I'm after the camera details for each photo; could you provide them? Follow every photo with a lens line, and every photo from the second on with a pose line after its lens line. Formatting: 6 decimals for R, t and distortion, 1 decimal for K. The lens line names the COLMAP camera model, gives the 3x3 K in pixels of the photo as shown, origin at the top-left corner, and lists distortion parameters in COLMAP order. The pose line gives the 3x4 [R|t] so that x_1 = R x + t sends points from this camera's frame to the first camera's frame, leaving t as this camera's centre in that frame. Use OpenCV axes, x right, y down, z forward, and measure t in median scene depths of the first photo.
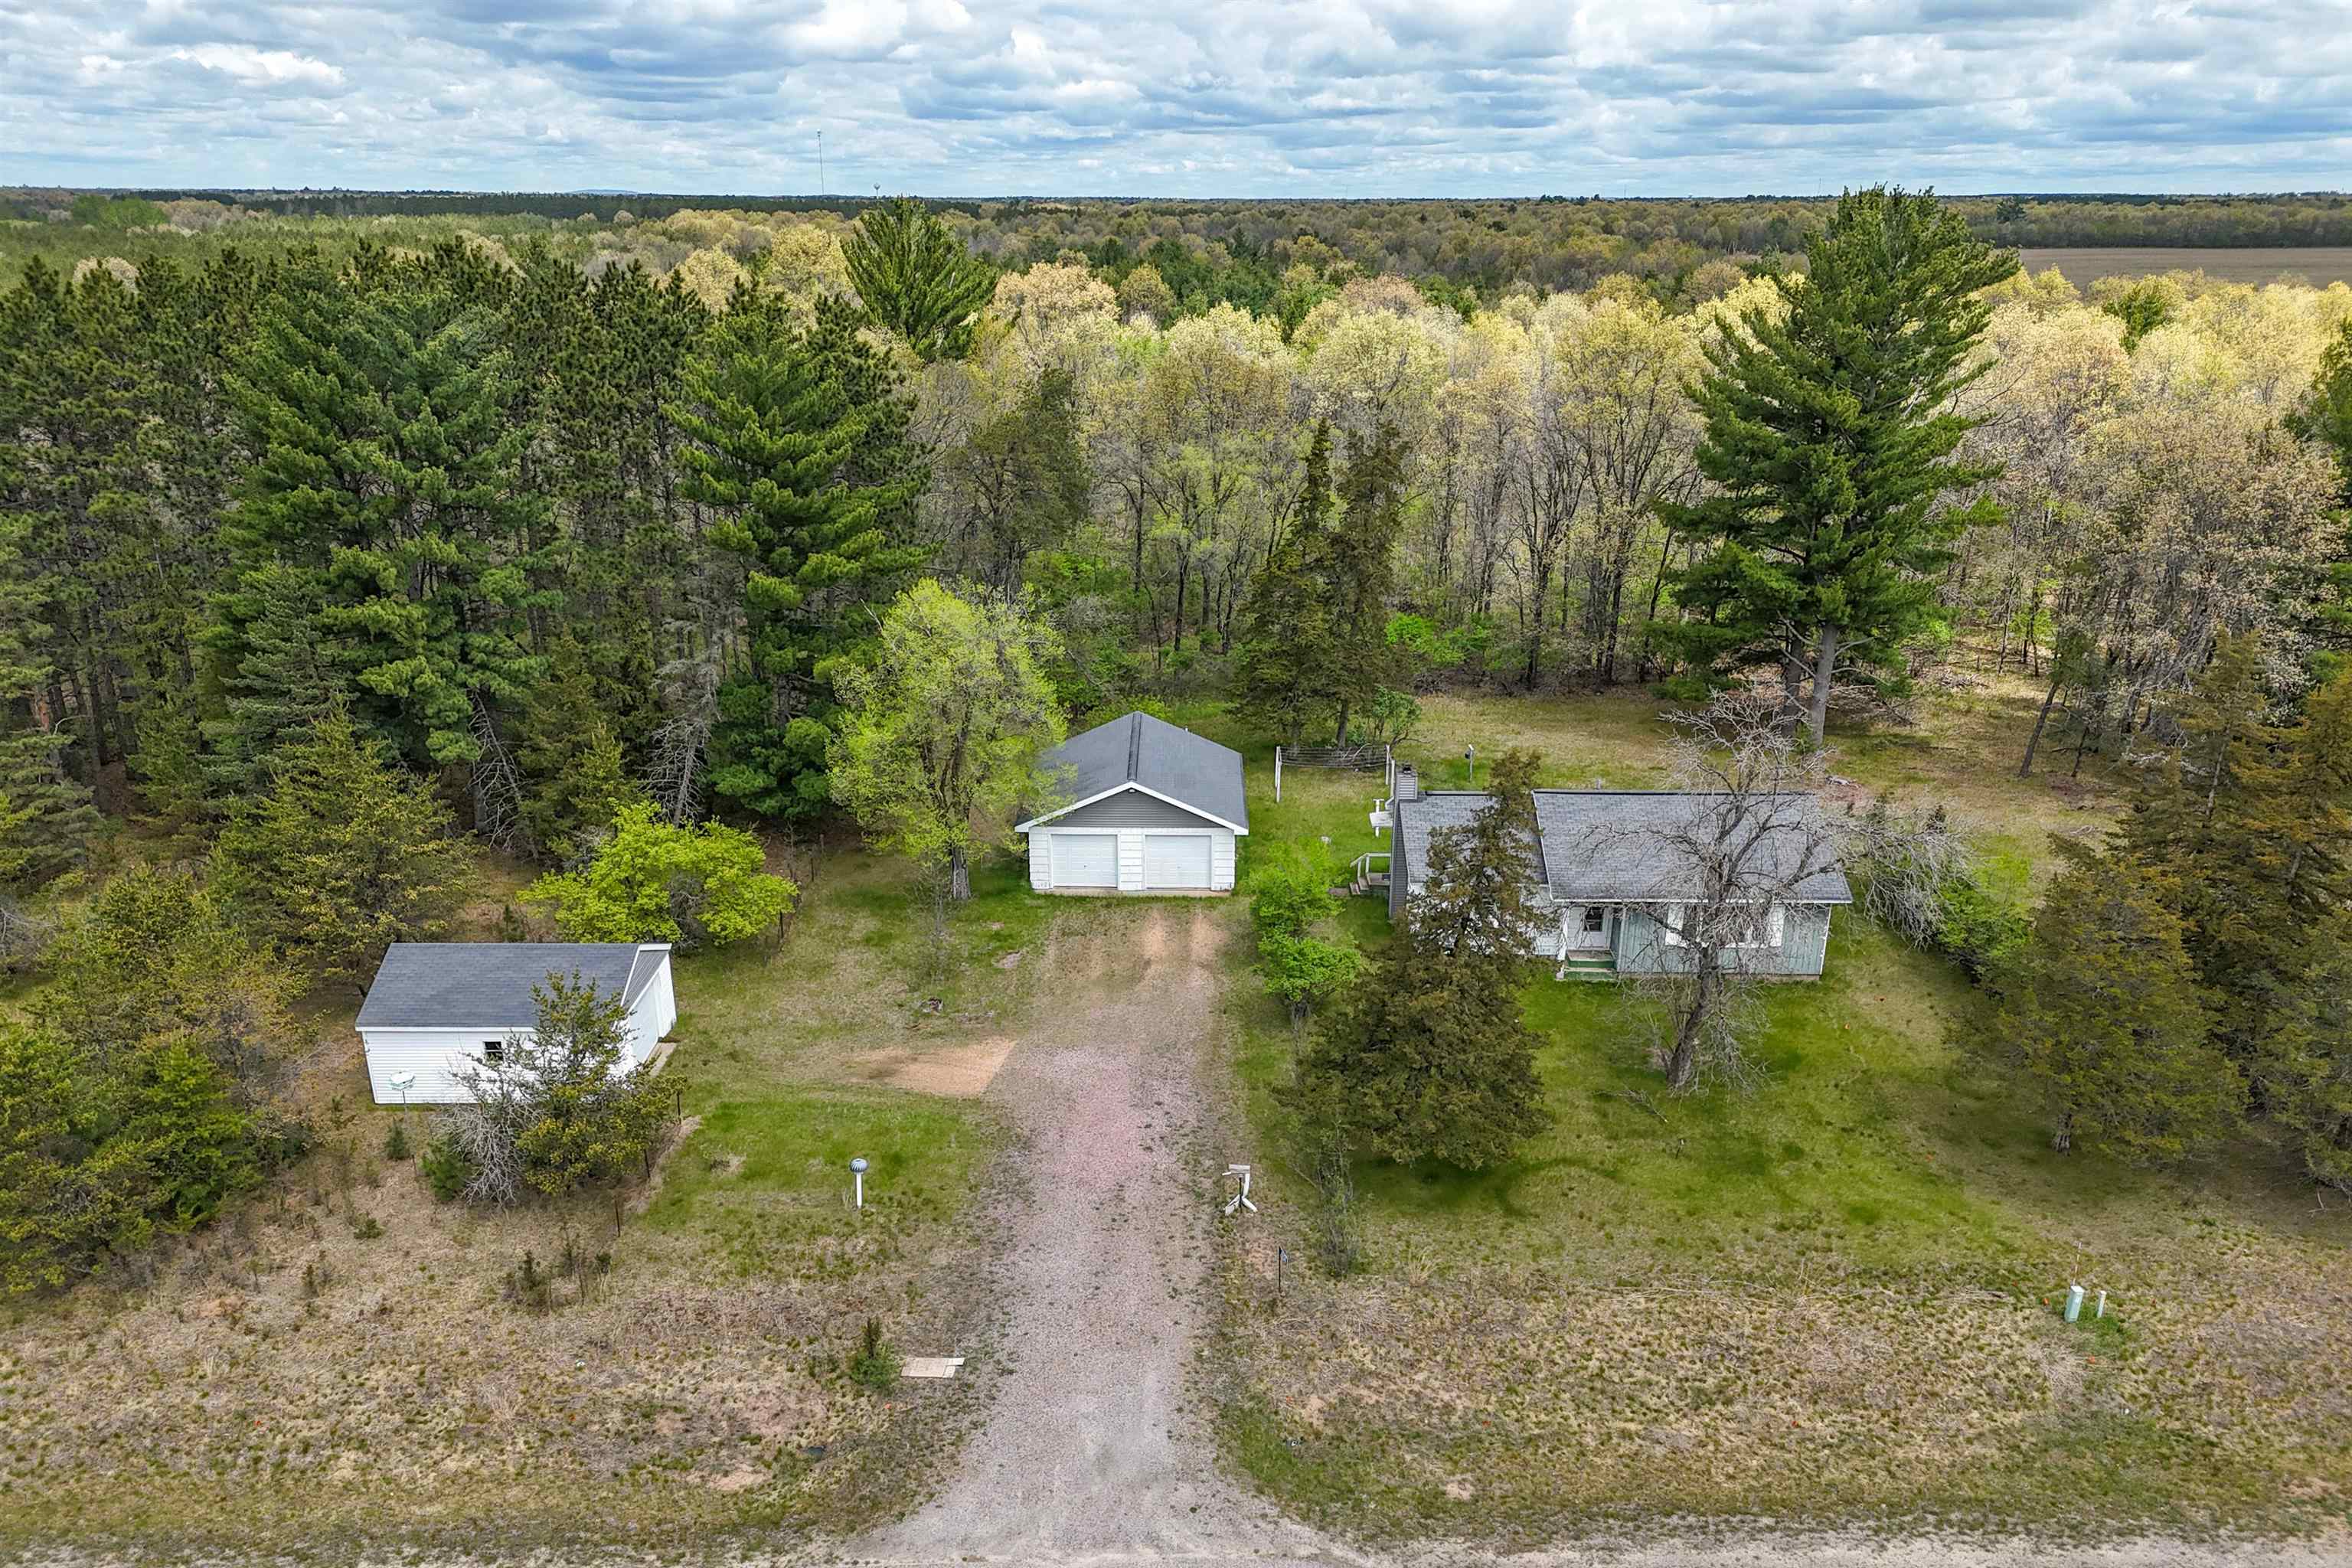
lens RADIAL K [[1750.5, 0, 1166.0], [0, 1750.5, 797.0], [0, 0, 1]] dist [0.062243, -0.050907]
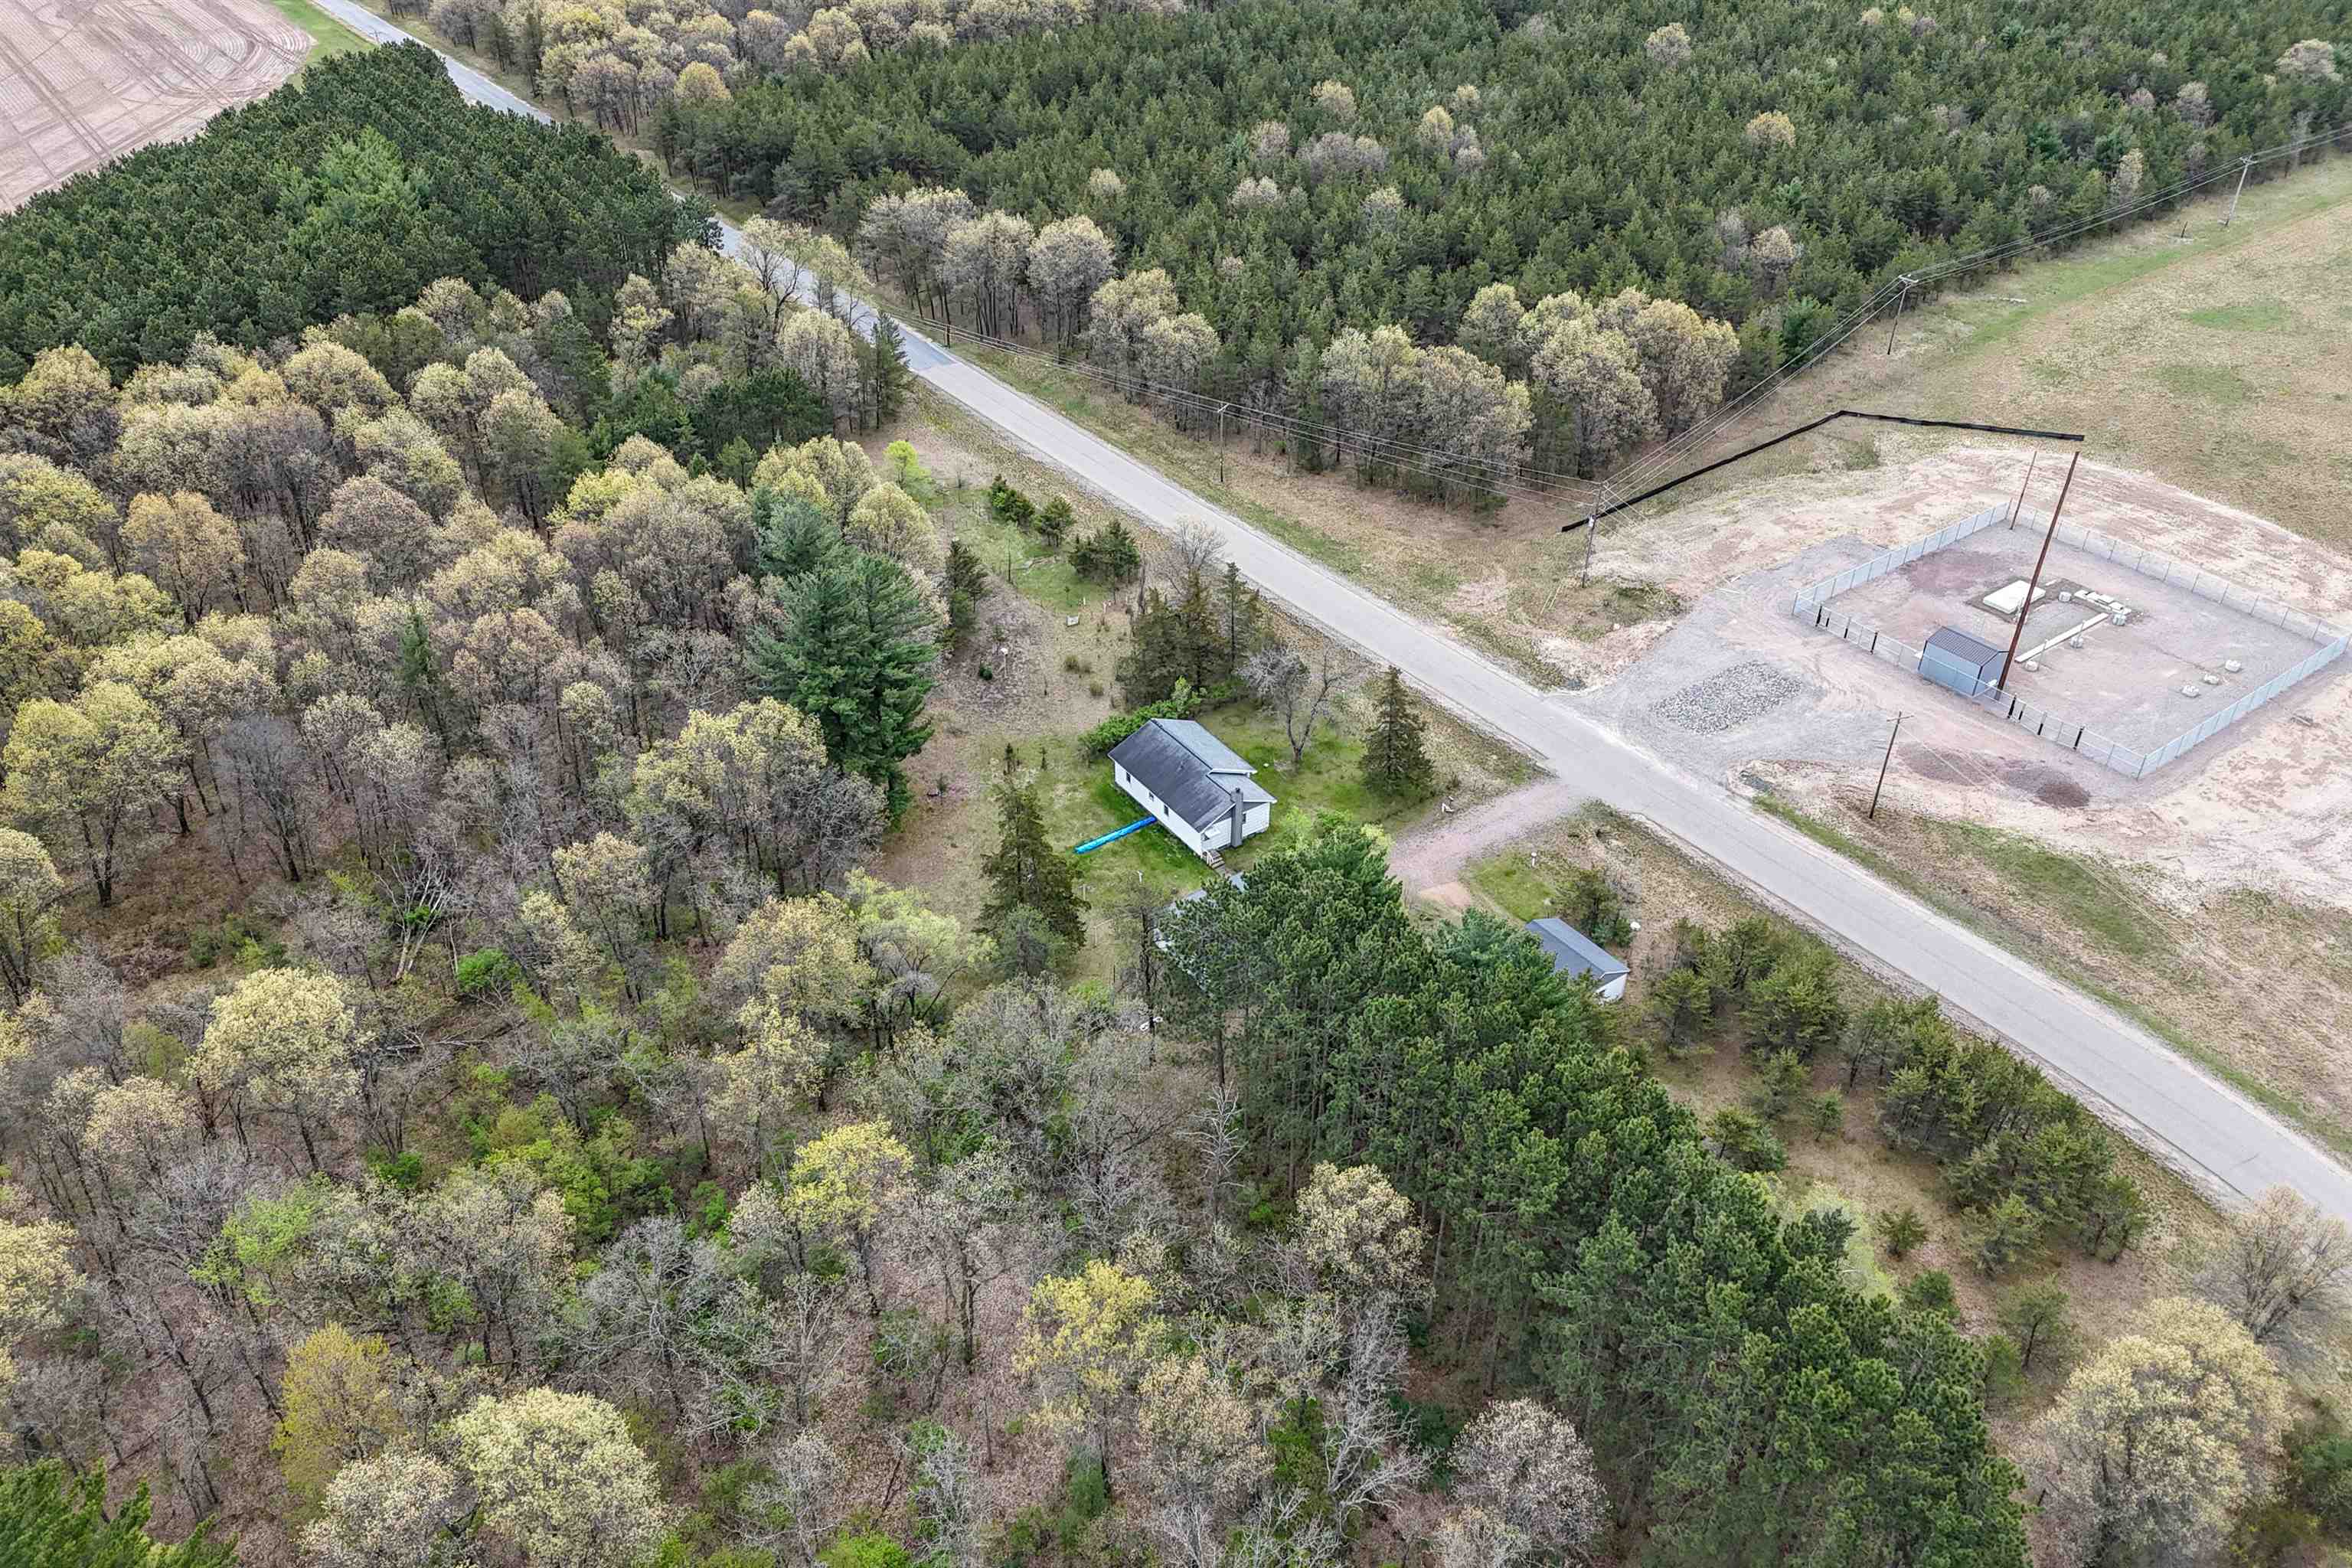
lens RADIAL K [[1681.4, 0, 1130.2], [0, 1681.4, 781.5], [0, 0, 1]] dist [0.054693, -0.075745]
pose [[-0.572991, -0.474431, 0.668279, -1.886417], [0.269240, 0.661186, 0.700245, -2.417282], [-0.774074, 0.581162, -0.251118, 2.445828]]
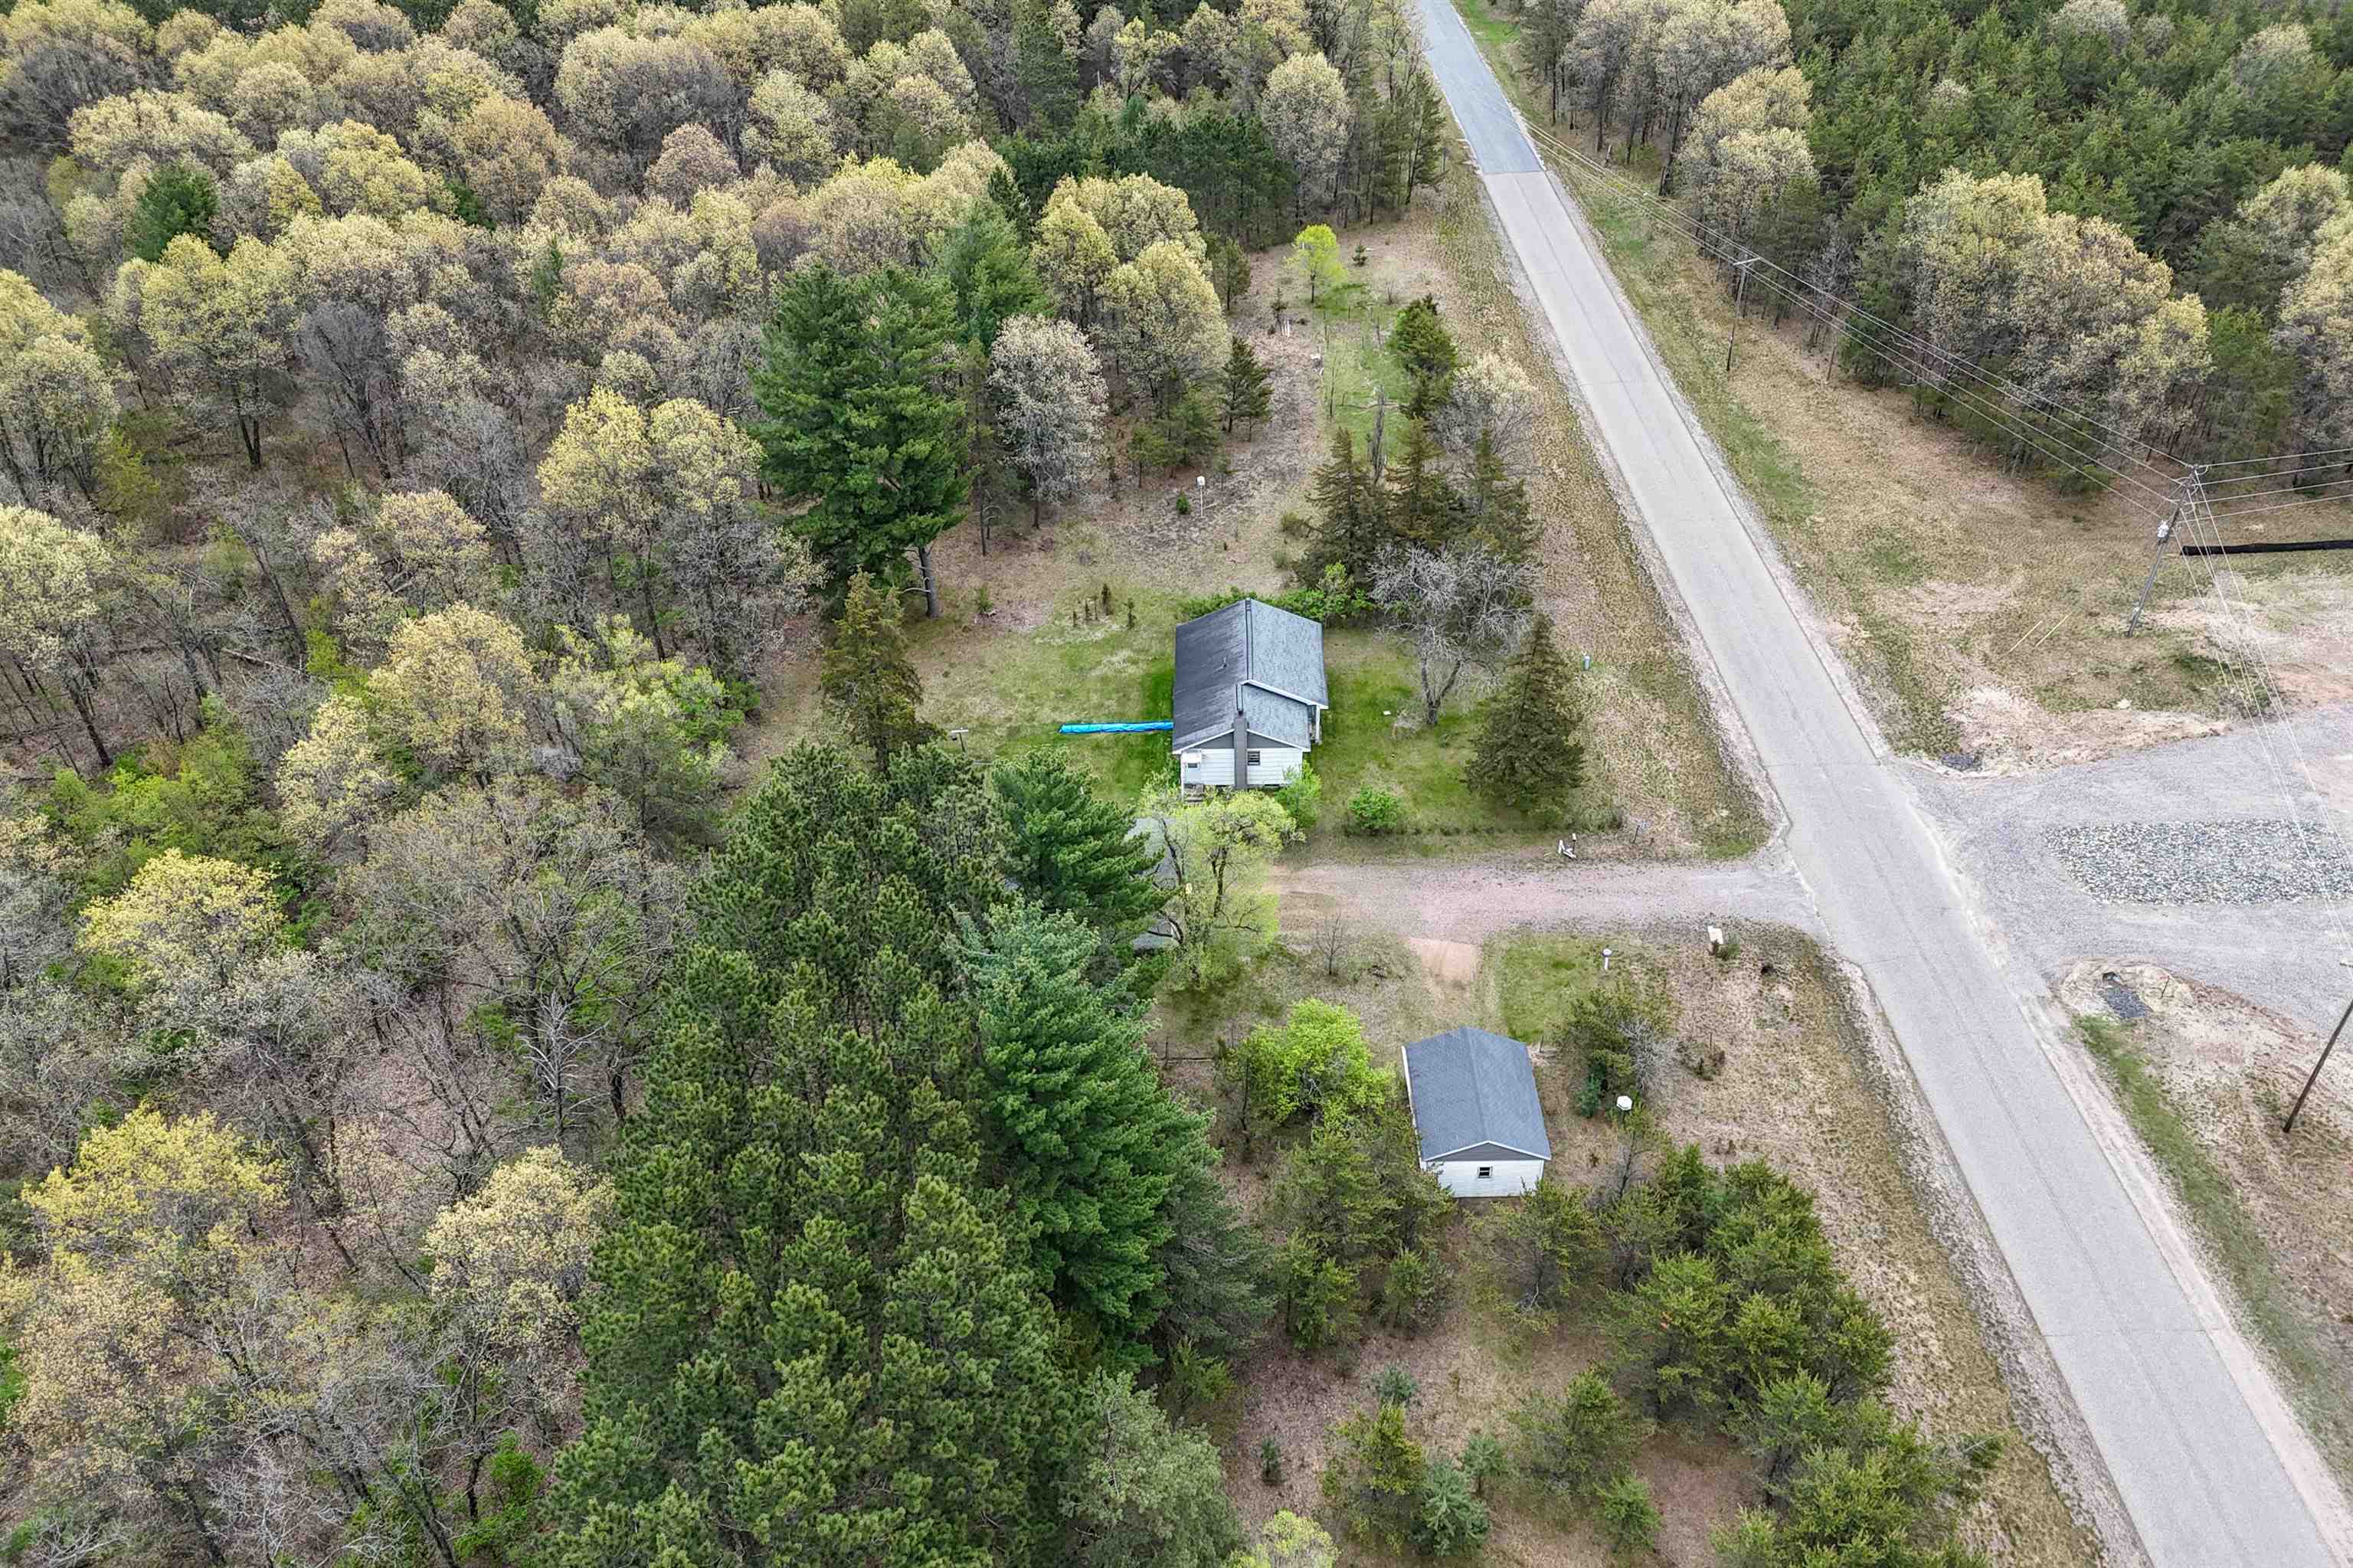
lens RADIAL K [[1796.5, 0, 1160.8], [0, 1796.5, 825.5], [0, 0, 1]] dist [0.067186, -0.056411]
pose [[0.000404, -0.615813, 0.787892, -1.859897], [0.355696, 0.736454, 0.575427, -1.380785], [-0.934602, 0.280017, 0.219340, 1.059513]]
